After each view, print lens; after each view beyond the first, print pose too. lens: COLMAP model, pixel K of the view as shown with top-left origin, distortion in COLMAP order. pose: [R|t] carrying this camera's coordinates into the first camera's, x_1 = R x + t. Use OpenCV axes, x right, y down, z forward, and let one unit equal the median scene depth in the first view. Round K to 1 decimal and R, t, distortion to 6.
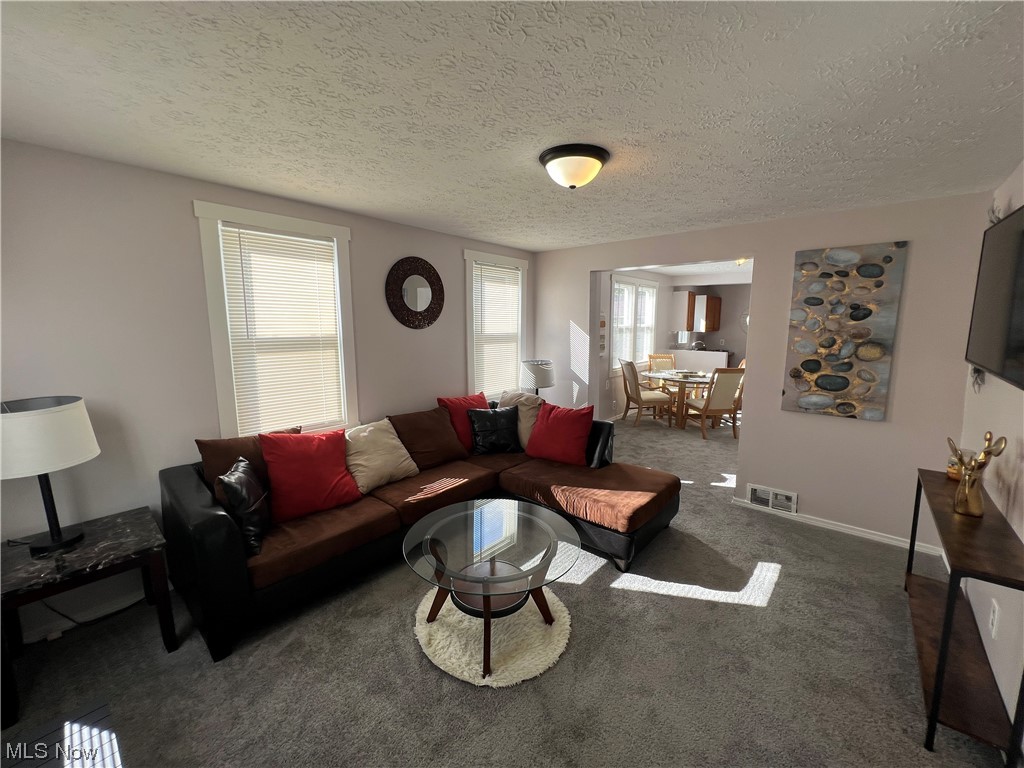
lens RADIAL K [[410.5, 0, 513.4], [0, 410.5, 384.3], [0, 0, 1]] dist [0.002314, -0.000491]
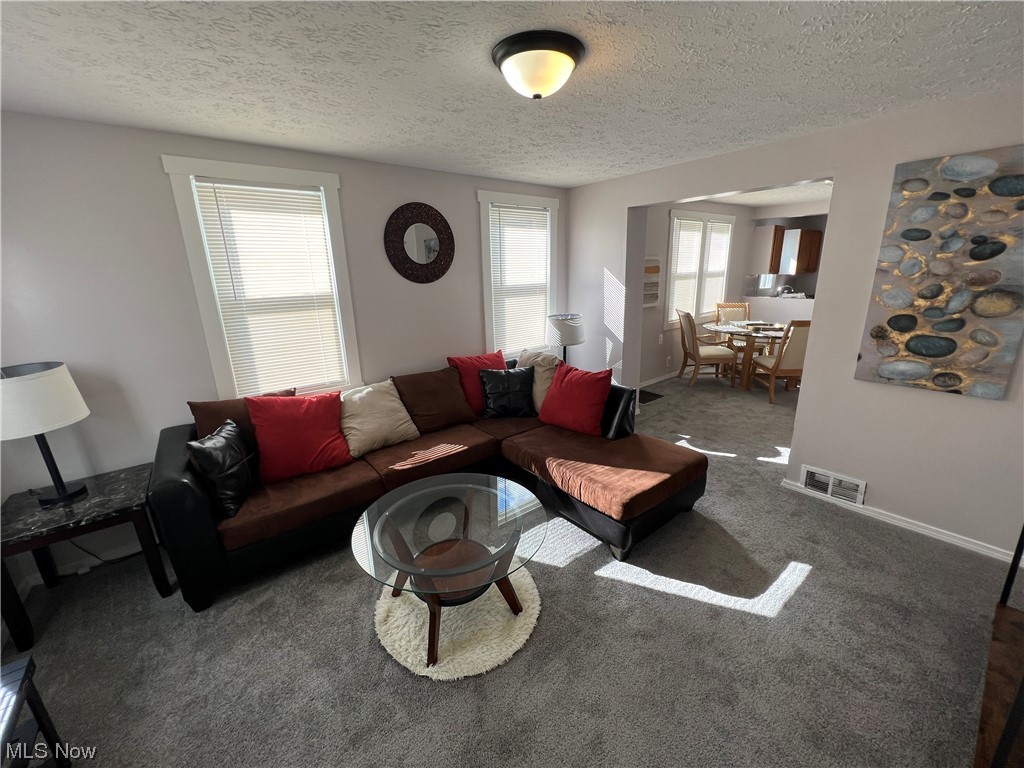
lens RADIAL K [[410.5, 0, 510.5], [0, 410.5, 385.1], [0, 0, 1]] dist [0.002314, -0.000491]
pose [[0.982320, 0.023631, -0.185711, 0.195682], [0.000367, 0.991756, 0.128139, -0.035370], [0.187208, -0.125941, 0.974213, 0.138134]]
